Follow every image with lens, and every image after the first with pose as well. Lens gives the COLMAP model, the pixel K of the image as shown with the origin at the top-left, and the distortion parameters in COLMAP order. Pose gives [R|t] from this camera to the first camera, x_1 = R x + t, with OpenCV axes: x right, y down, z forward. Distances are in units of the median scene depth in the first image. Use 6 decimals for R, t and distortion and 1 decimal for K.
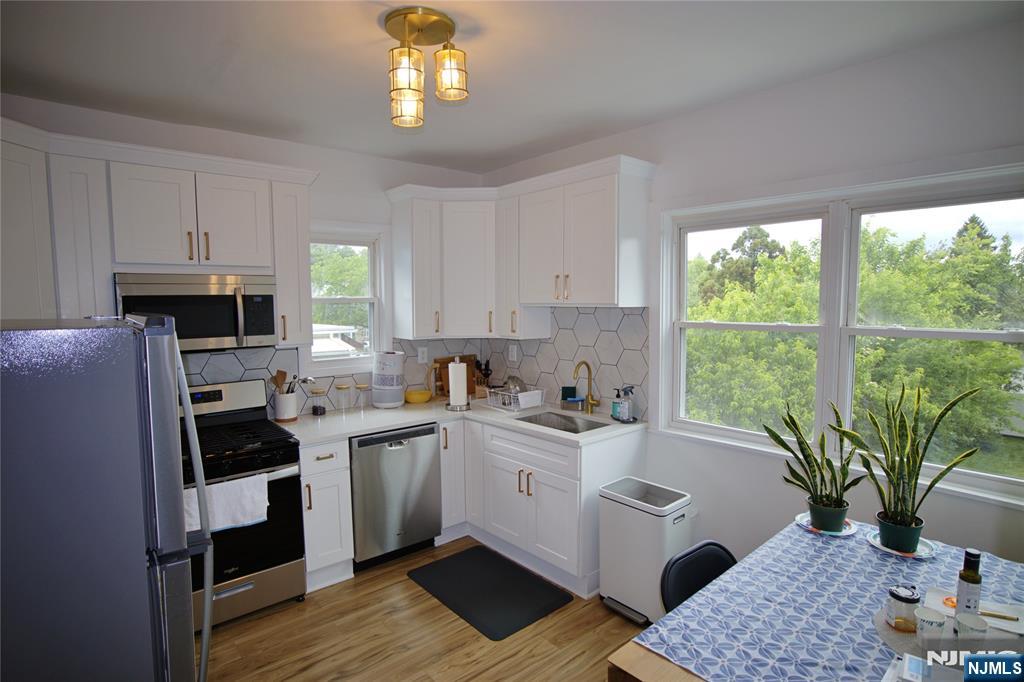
lens RADIAL K [[553.9, 0, 511.6], [0, 553.9, 355.2], [0, 0, 1]] dist [-0.040278, -0.000475]
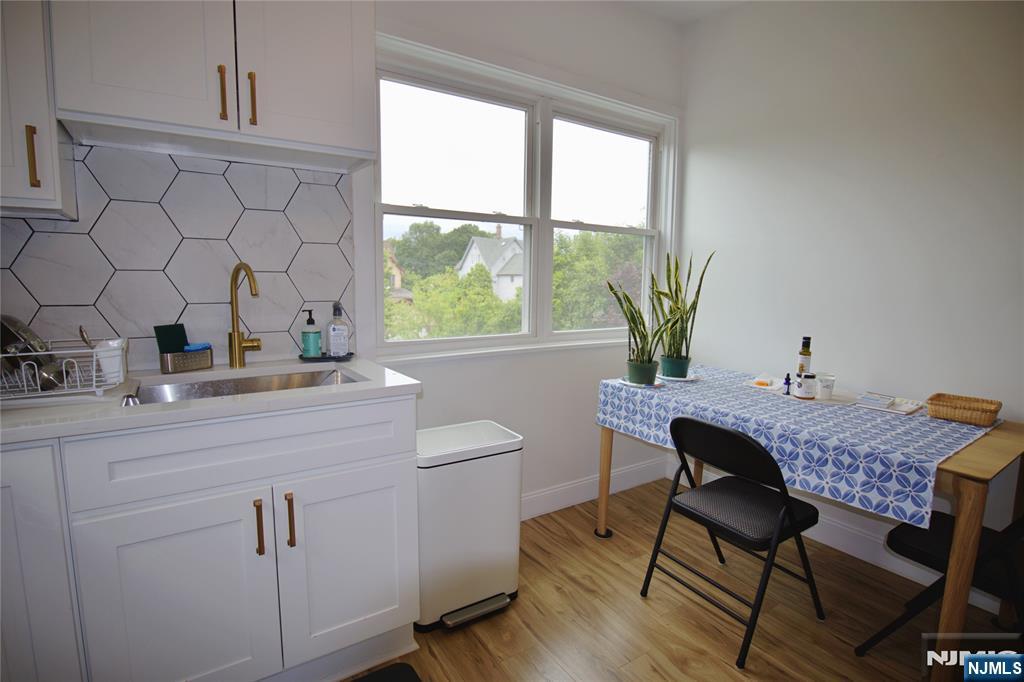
lens RADIAL K [[518.5, 0, 512.0], [0, 518.5, 341.0], [0, 0, 1]] dist [-0.020269, -0.000018]
pose [[0.108994, -0.102796, 0.988713, -0.346961], [0.092978, 0.991332, 0.092819, 0.066289], [-0.989684, 0.081812, 0.117607, 0.756800]]
